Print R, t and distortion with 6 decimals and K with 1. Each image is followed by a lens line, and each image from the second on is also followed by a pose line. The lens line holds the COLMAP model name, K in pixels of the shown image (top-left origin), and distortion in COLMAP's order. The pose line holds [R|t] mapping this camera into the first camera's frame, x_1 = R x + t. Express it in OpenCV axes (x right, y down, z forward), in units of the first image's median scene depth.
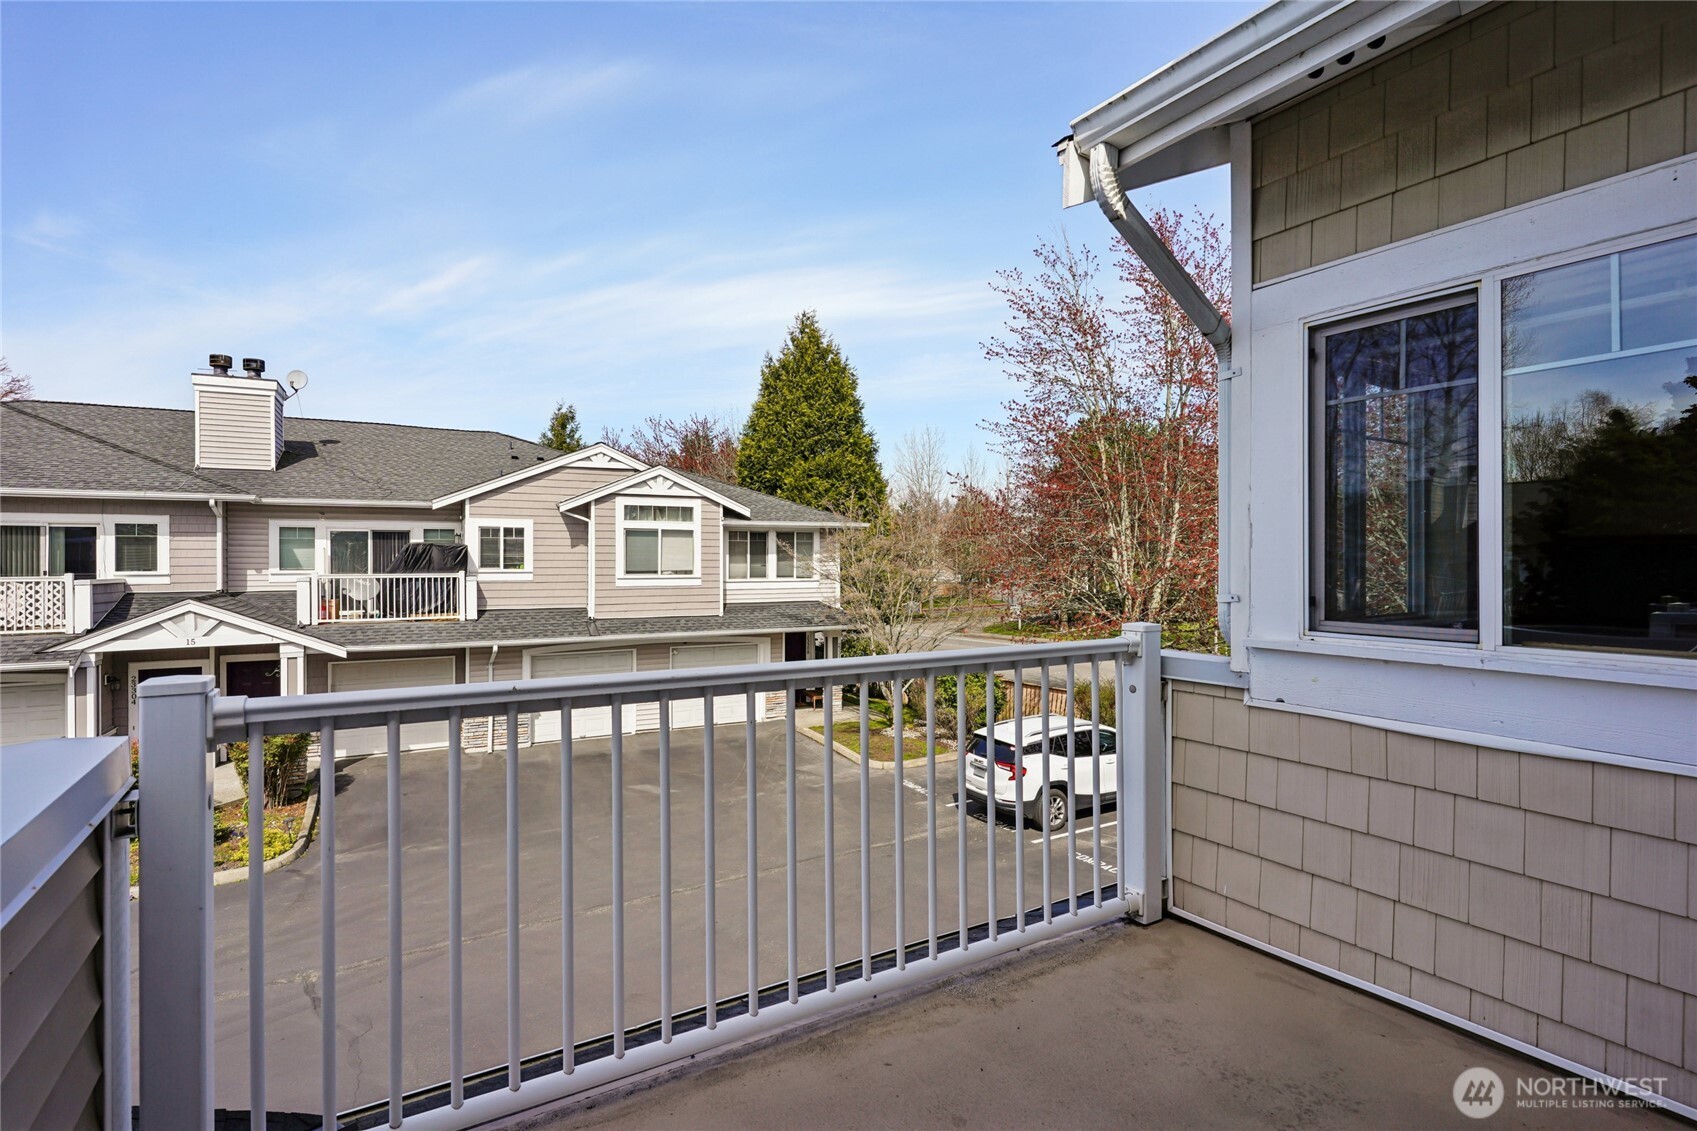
lens RADIAL K [[826.0, 0, 842.8], [0, 826.0, 559.4], [0, 0, 1]] dist [0.007934, -0.004103]
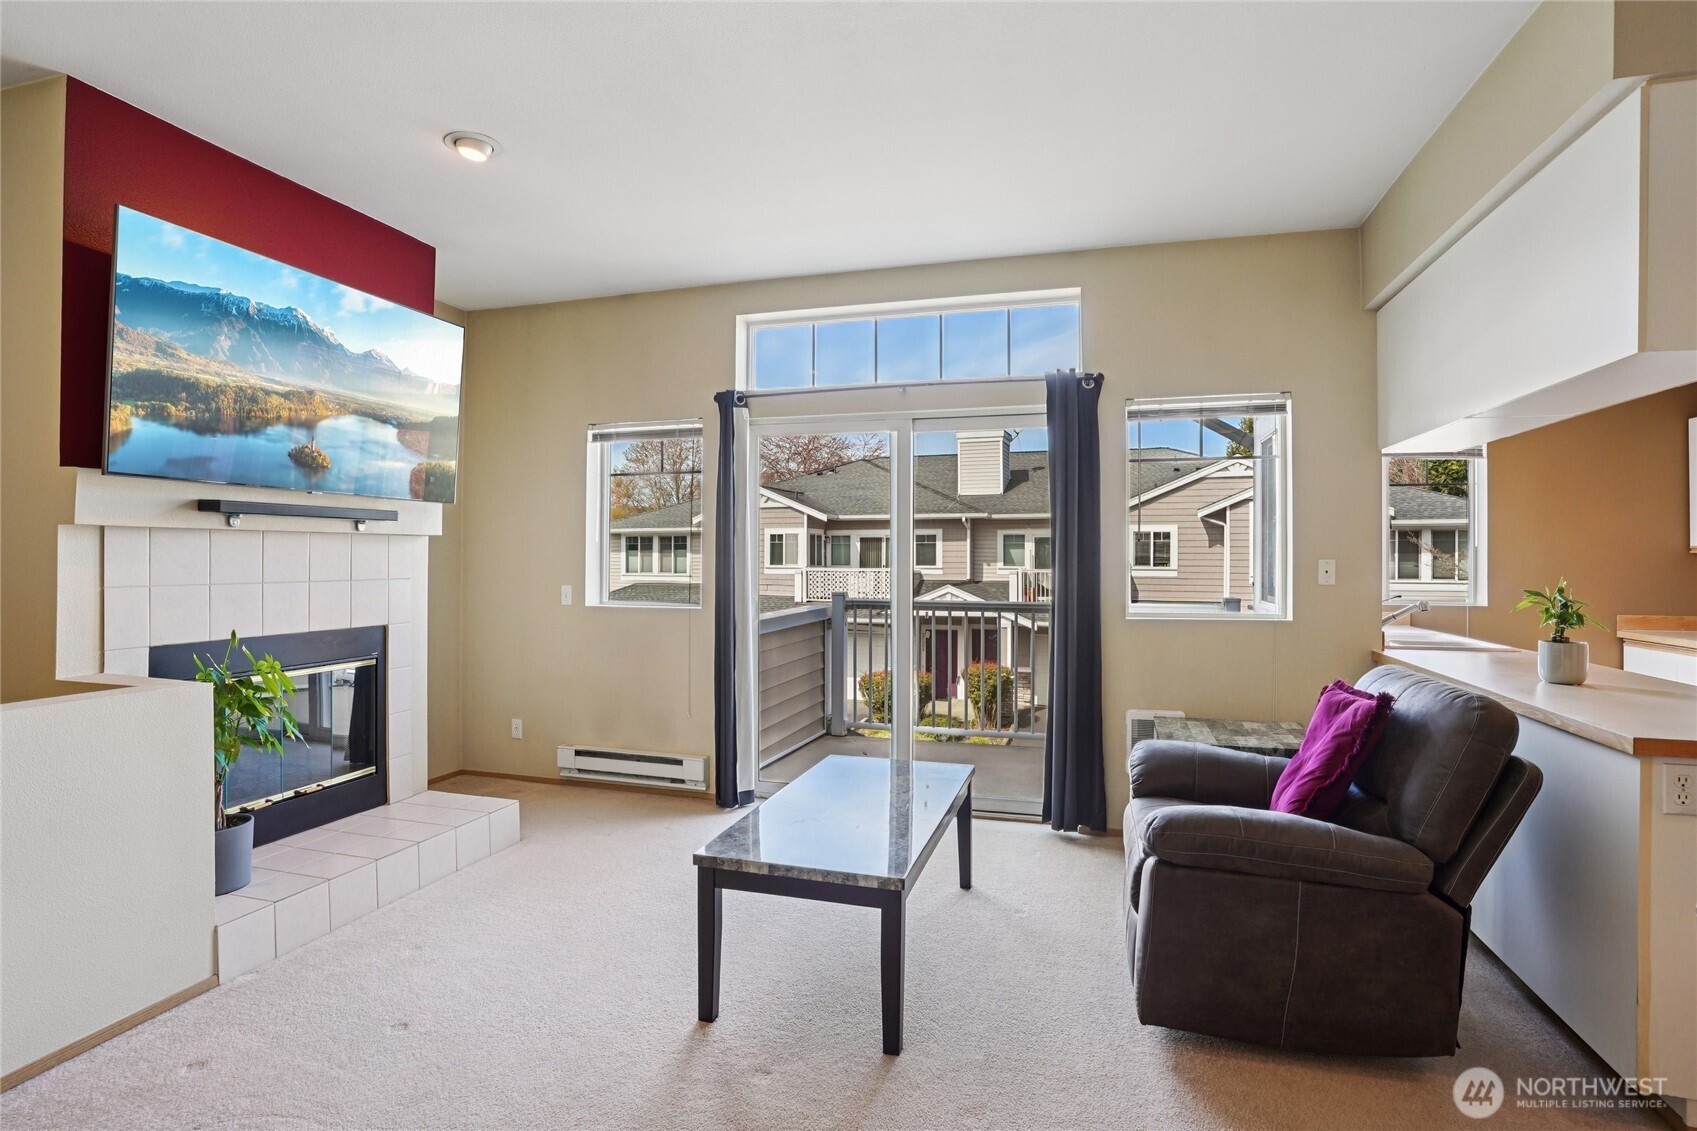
lens RADIAL K [[830.1, 0, 878.4], [0, 830.1, 561.7], [0, 0, 1]] dist [-0.030955, 0.004567]
pose [[0.696815, 0.006435, -0.717222, 0.173976], [-0.002942, 0.999977, 0.006114, -0.001764], [0.717244, -0.002150, 0.696818, -0.126322]]
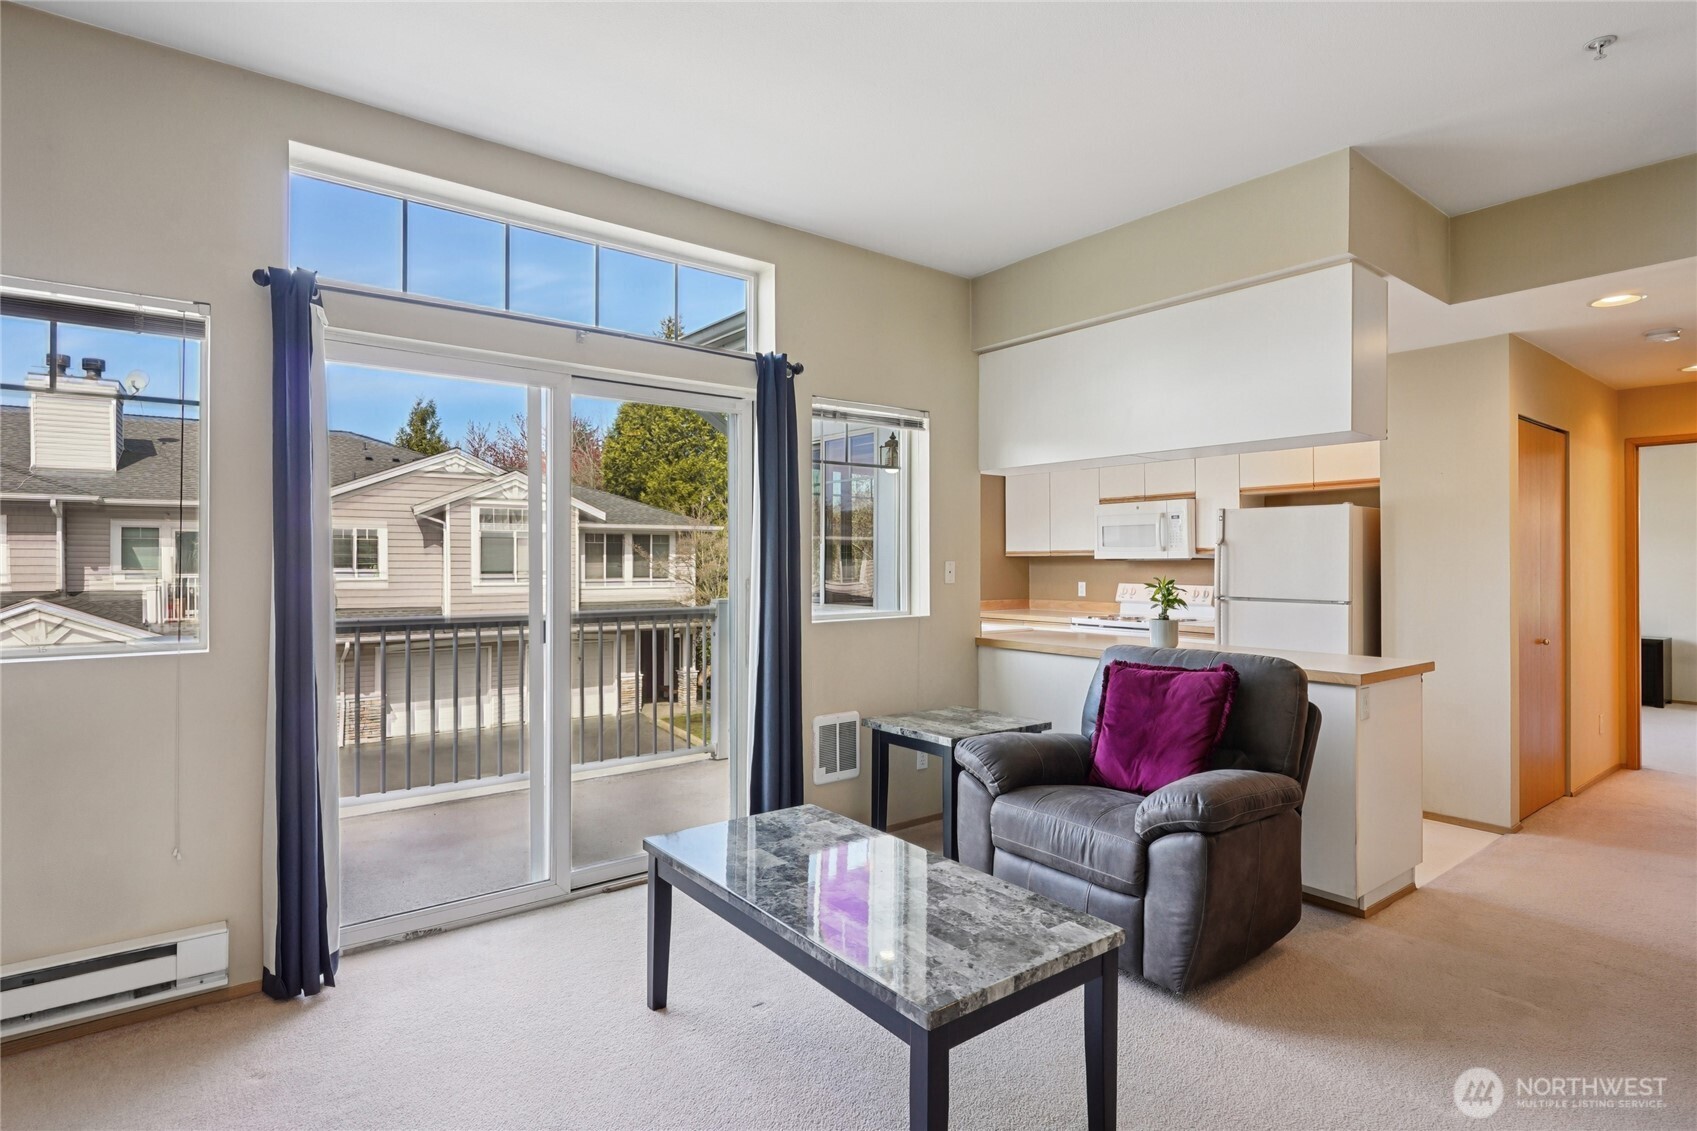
lens RADIAL K [[861.8, 0, 837.6], [0, 861.8, 554.8], [0, 0, 1]] dist [0.011484, -0.009092]
pose [[0.992925, 0.004007, 0.118674, 0.057617], [-0.003282, 0.999975, -0.006309, -0.001610], [-0.118696, 0.005874, 0.992913, -0.142357]]
